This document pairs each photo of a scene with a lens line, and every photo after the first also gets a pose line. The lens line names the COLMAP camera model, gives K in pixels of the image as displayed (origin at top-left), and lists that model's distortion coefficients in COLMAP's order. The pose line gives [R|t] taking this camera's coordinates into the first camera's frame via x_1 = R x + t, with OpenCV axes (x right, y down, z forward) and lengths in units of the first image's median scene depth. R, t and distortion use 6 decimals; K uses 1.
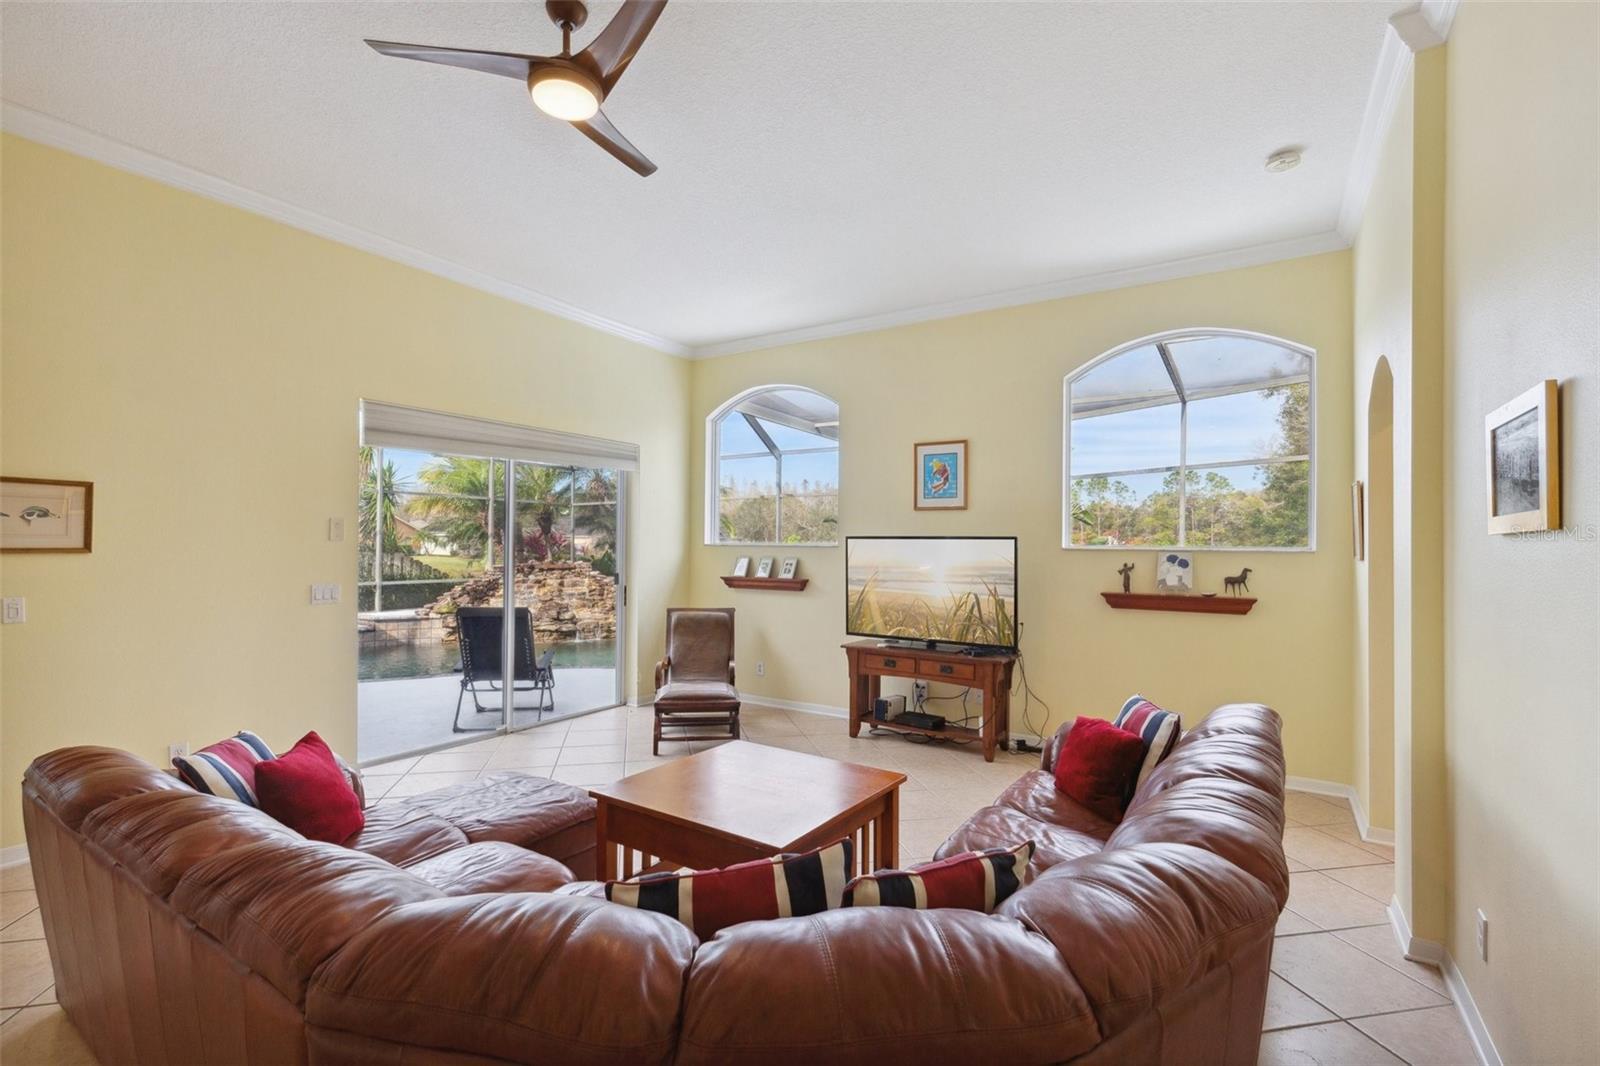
lens RADIAL K [[719.8, 0, 802.8], [0, 719.8, 536.9], [0, 0, 1]] dist [-0.003026, -0.000400]
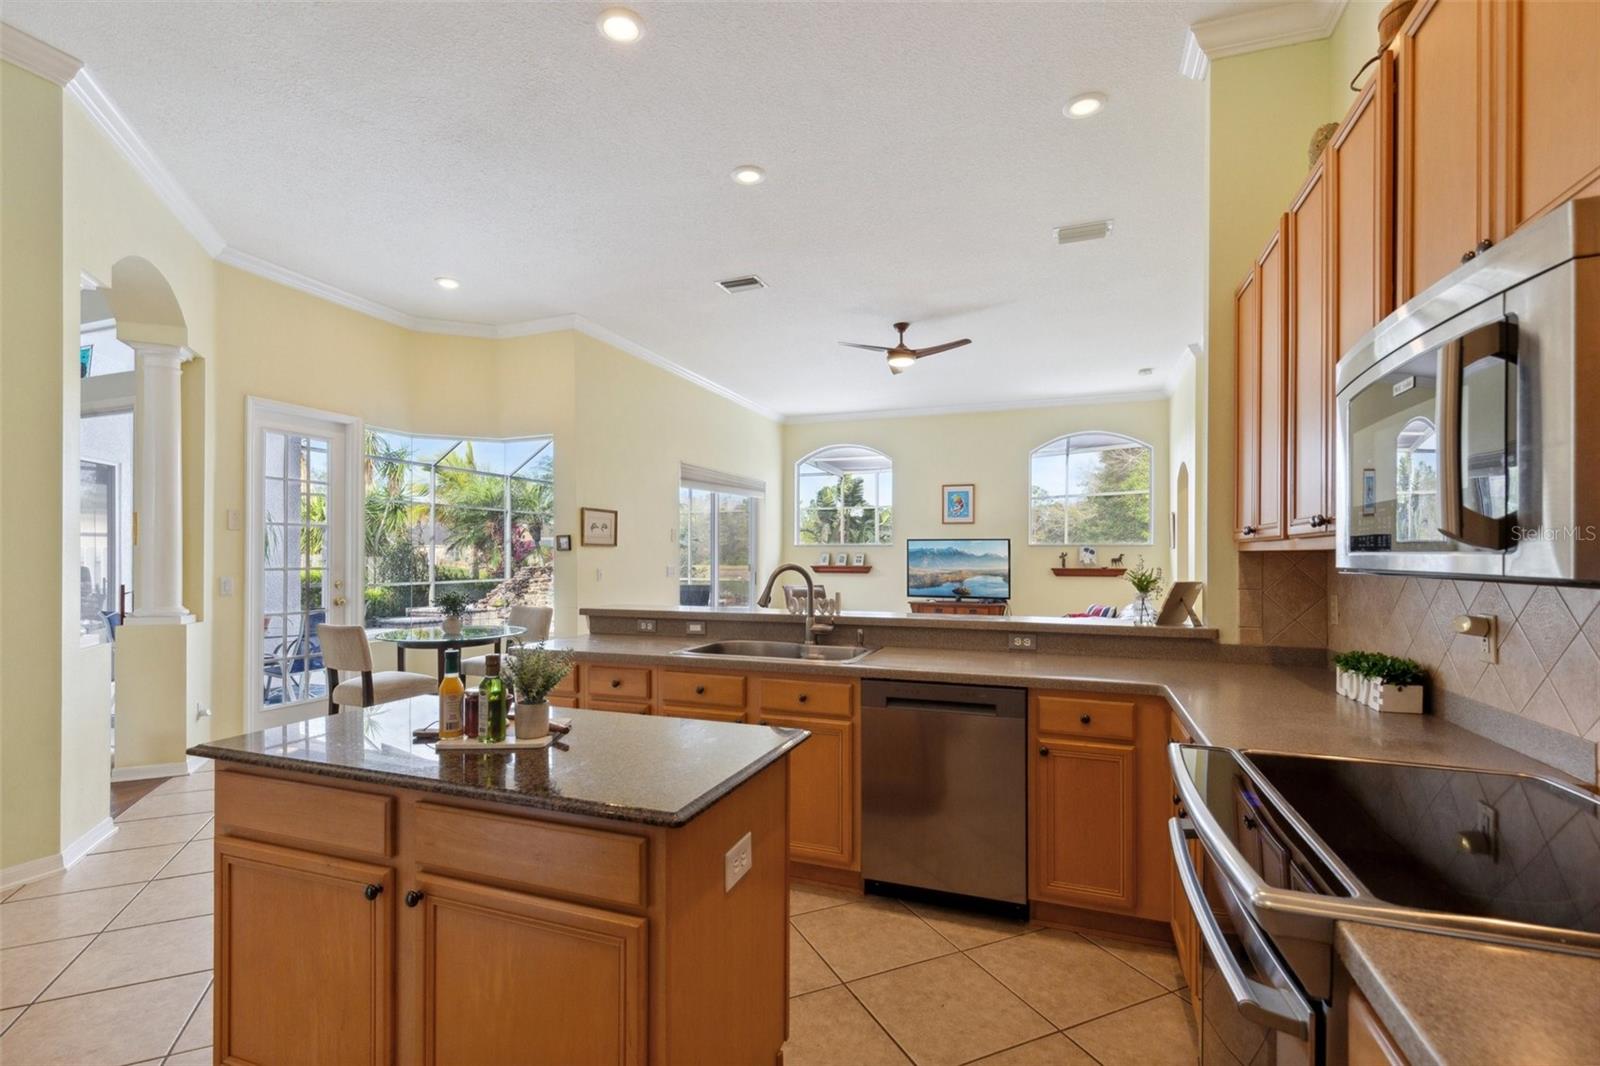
lens RADIAL K [[719.8, 0, 796.8], [0, 719.8, 543.8], [0, 0, 1]] dist [-0.003026, -0.000400]
pose [[0.979226, -0.004611, 0.202717, -0.556909], [0.005038, 0.999986, -0.001593, 0.011888], [-0.202707, 0.002581, 0.979236, -0.641090]]
